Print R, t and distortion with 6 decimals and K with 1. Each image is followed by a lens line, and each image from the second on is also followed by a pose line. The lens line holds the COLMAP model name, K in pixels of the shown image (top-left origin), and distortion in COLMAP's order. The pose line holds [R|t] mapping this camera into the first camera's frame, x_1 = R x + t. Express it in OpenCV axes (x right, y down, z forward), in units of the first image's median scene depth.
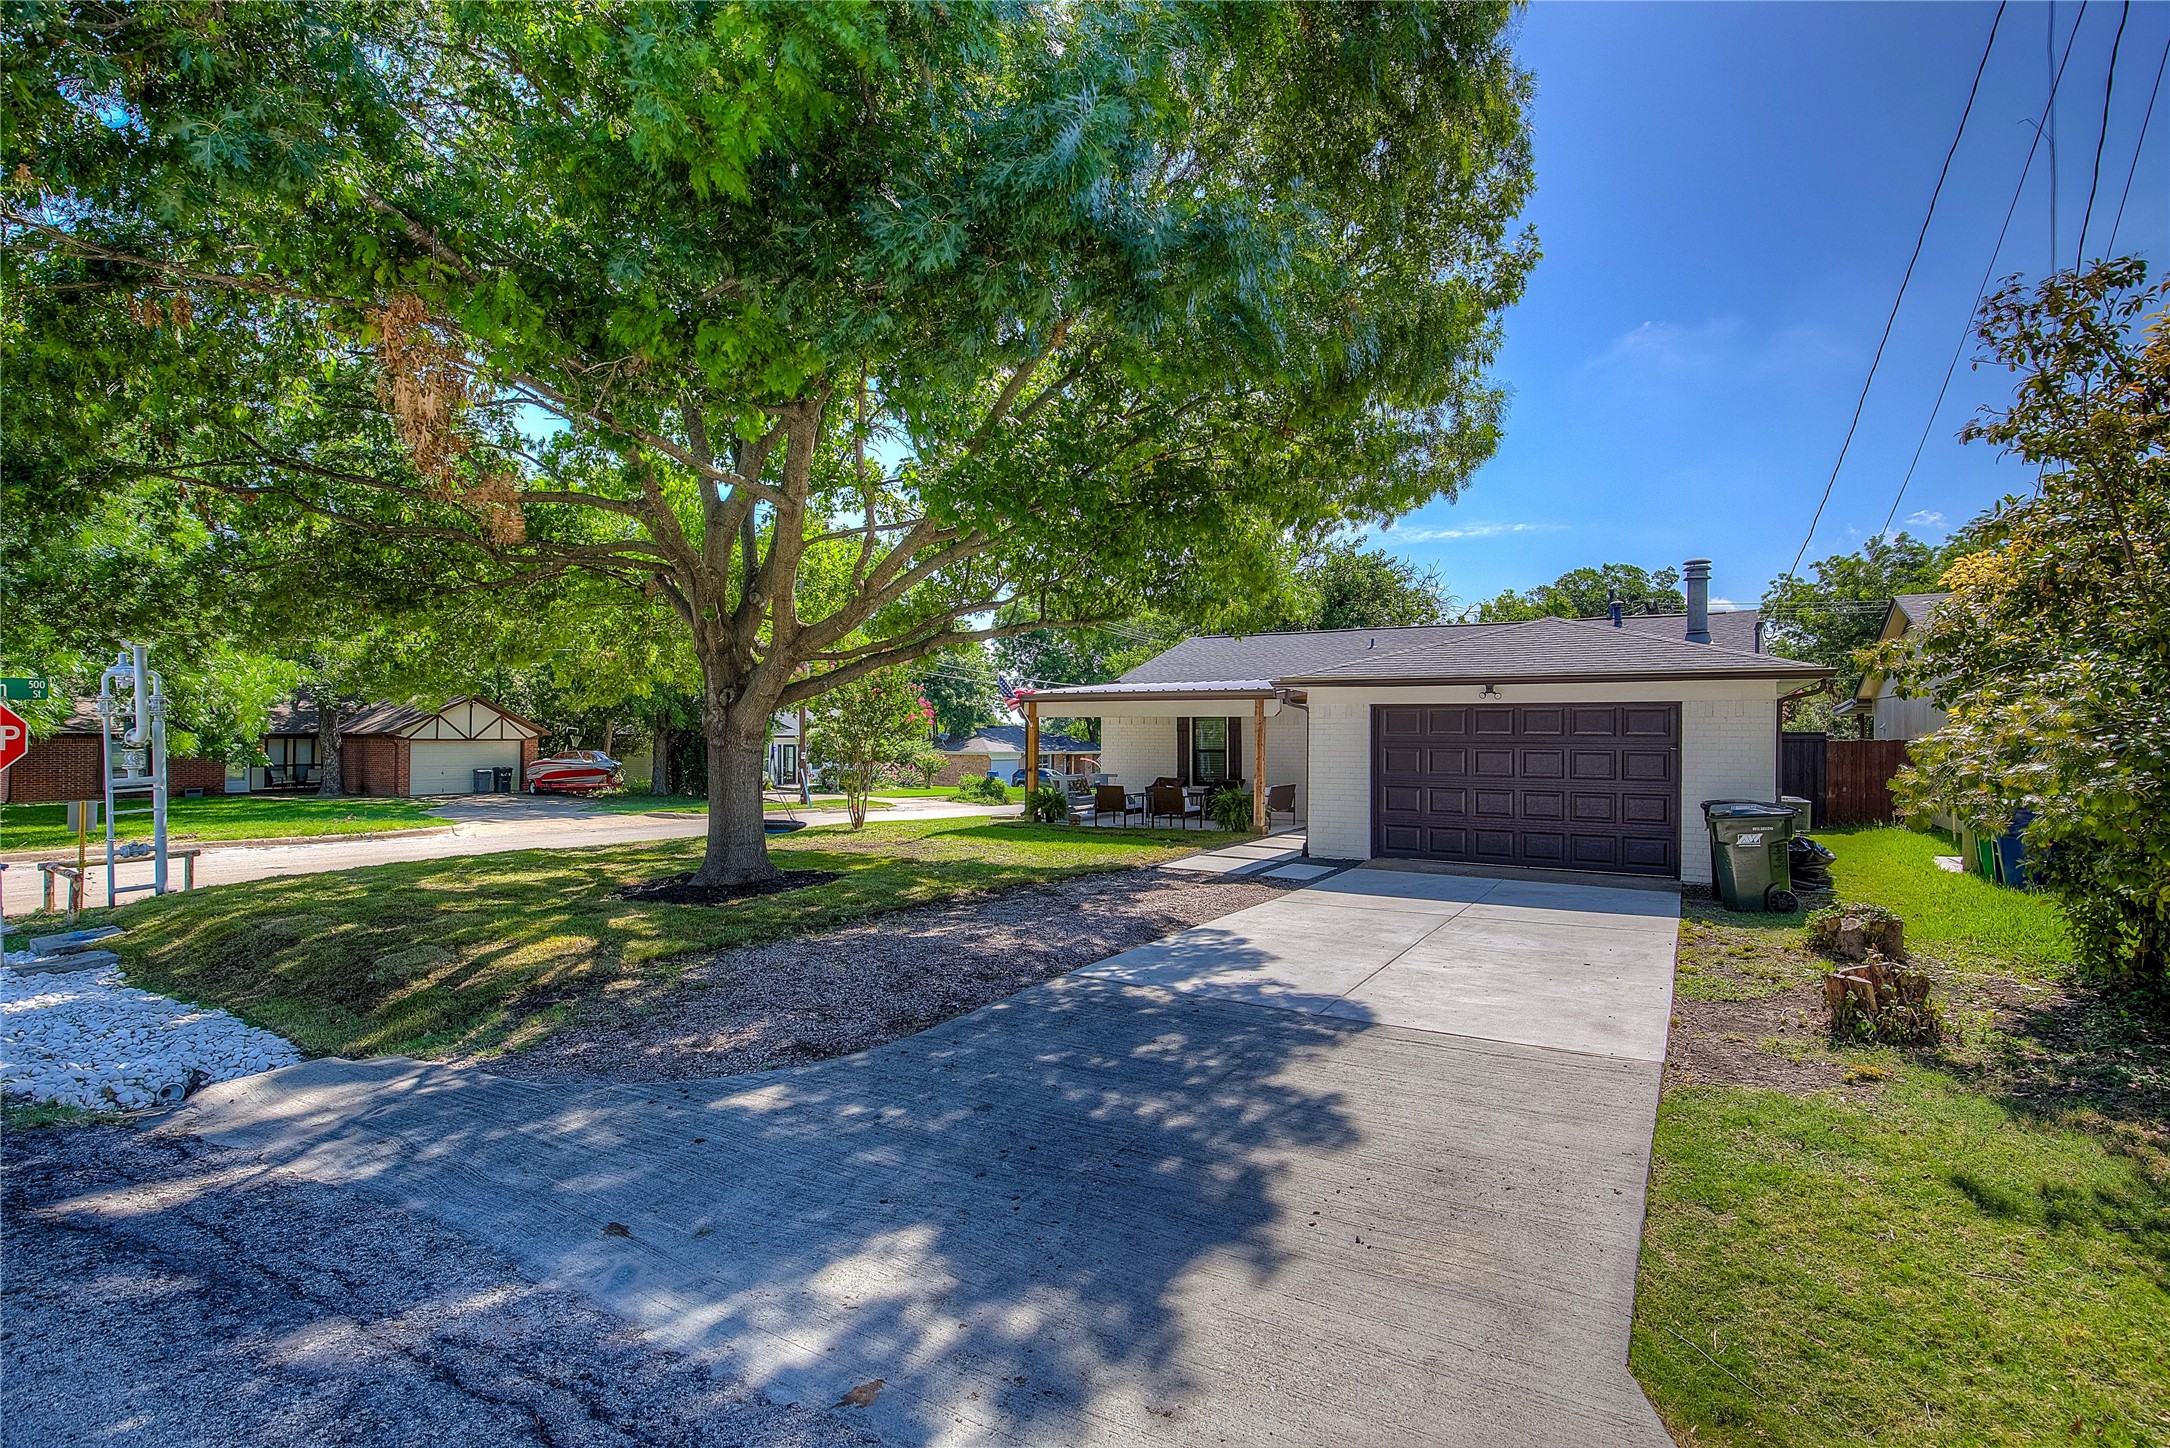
lens RADIAL K [[1041.0, 0, 1144.8], [0, 1041.0, 728.1], [0, 0, 1]] dist [-0.035265, 0.009511]
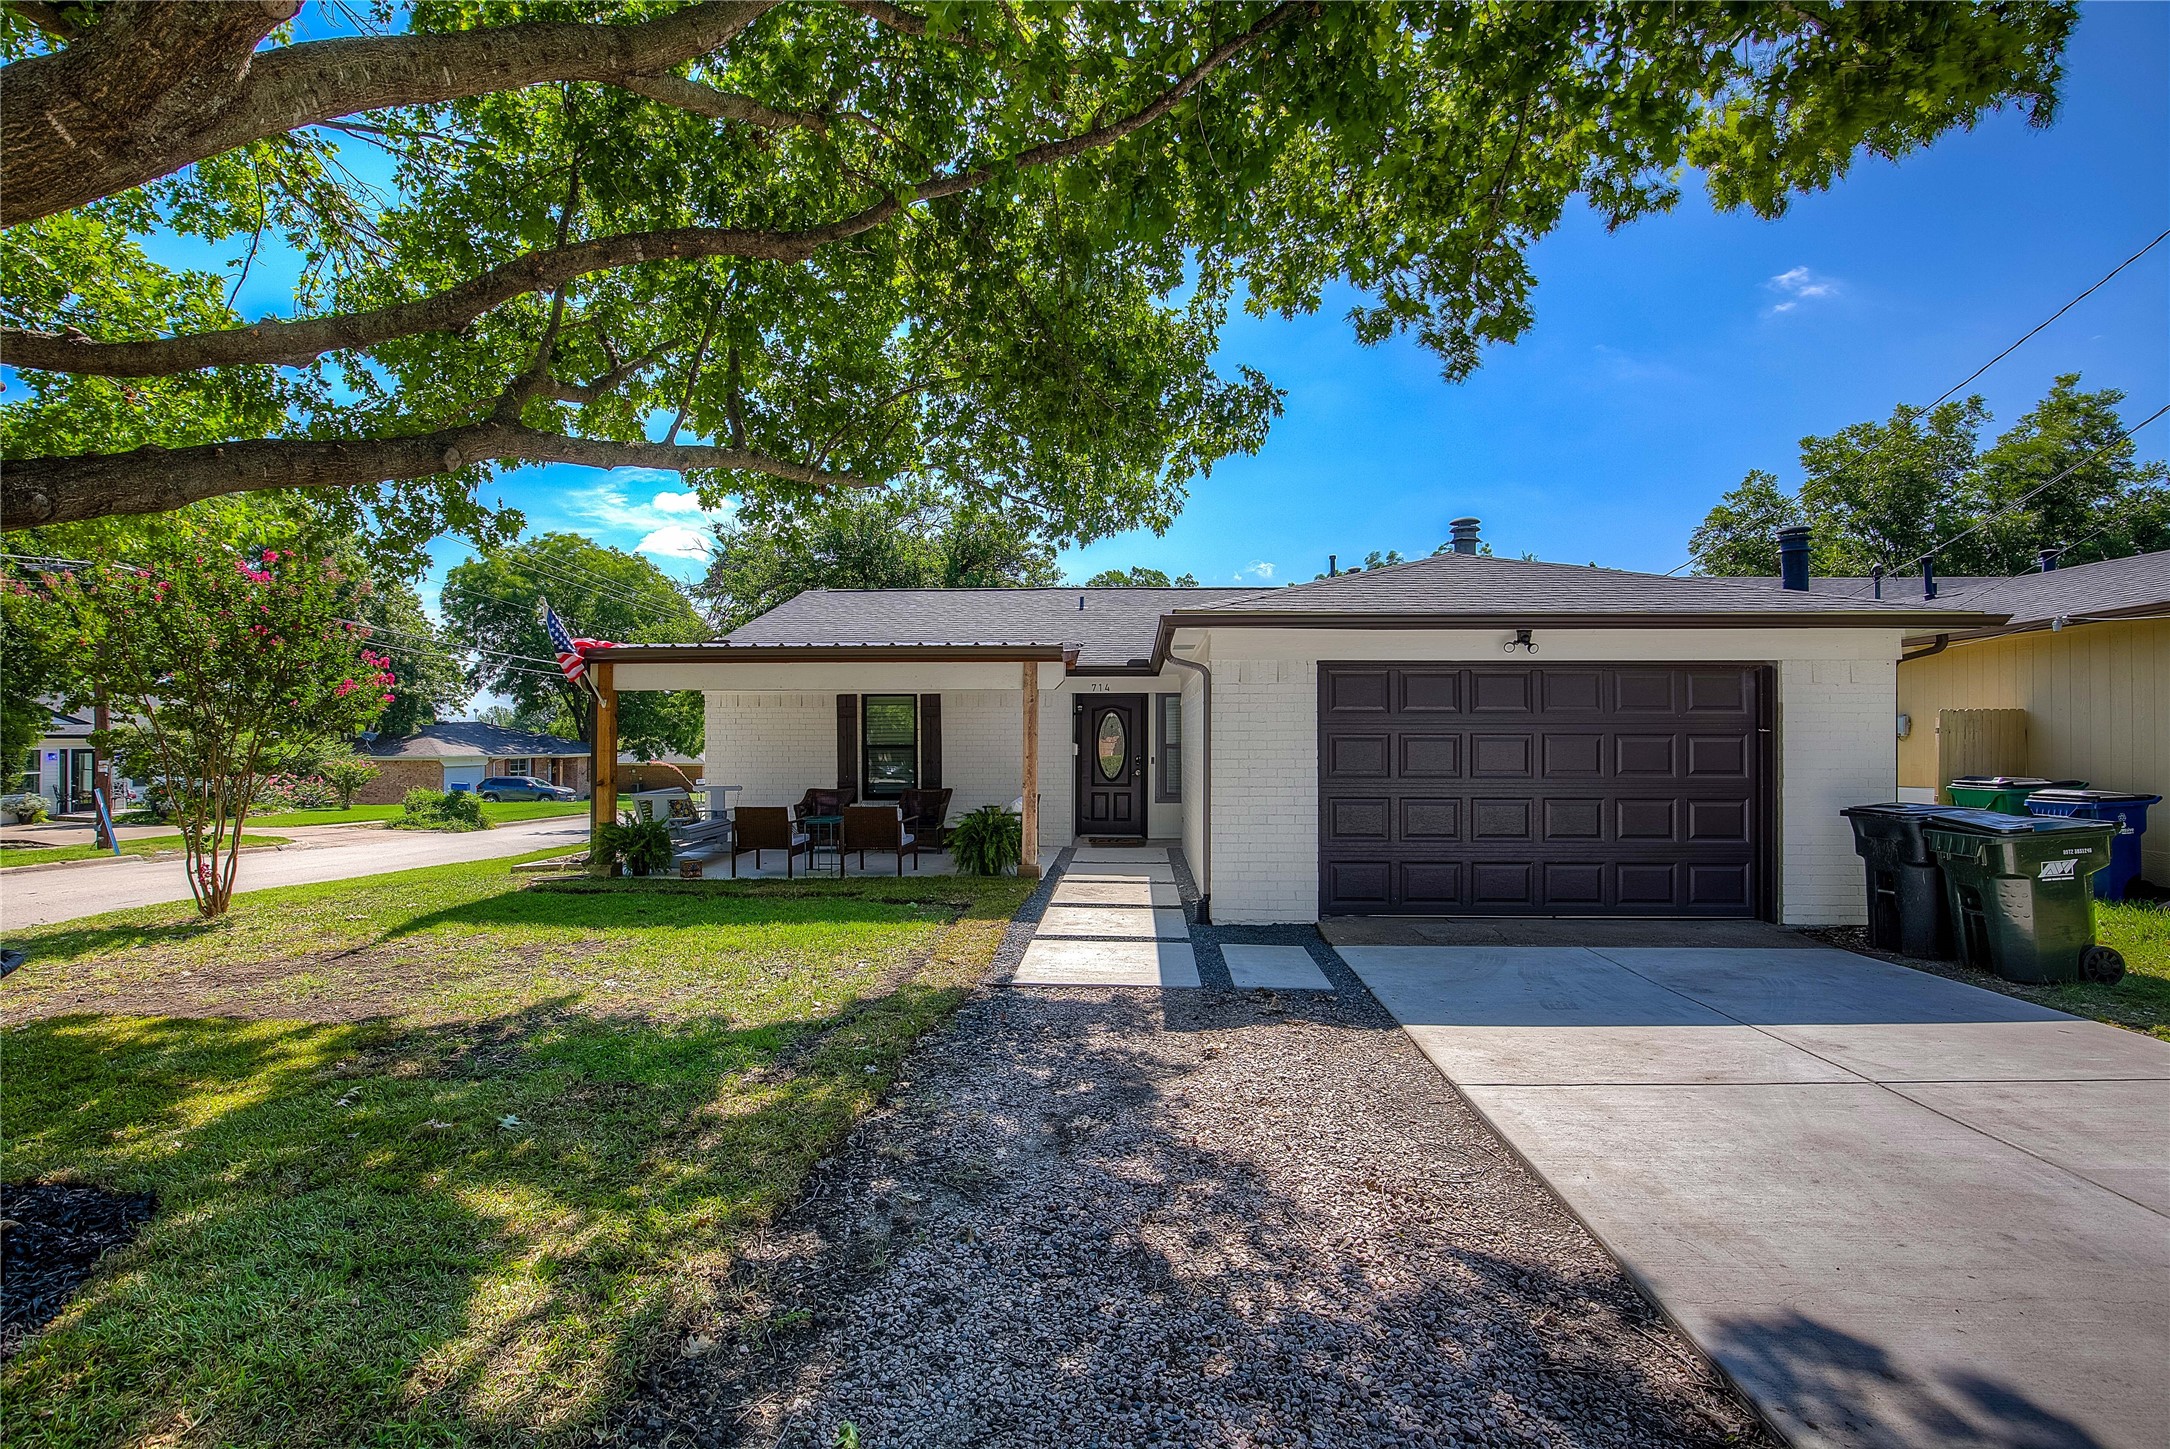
lens RADIAL K [[1041.0, 0, 1144.8], [0, 1041.0, 728.6], [0, 0, 1]] dist [-0.035265, 0.009511]
pose [[0.892707, -0.003505, 0.450624, -0.089704], [0.003005, 0.999994, 0.001825, 0.009384], [-0.450627, -0.000275, 0.892712, 0.333791]]
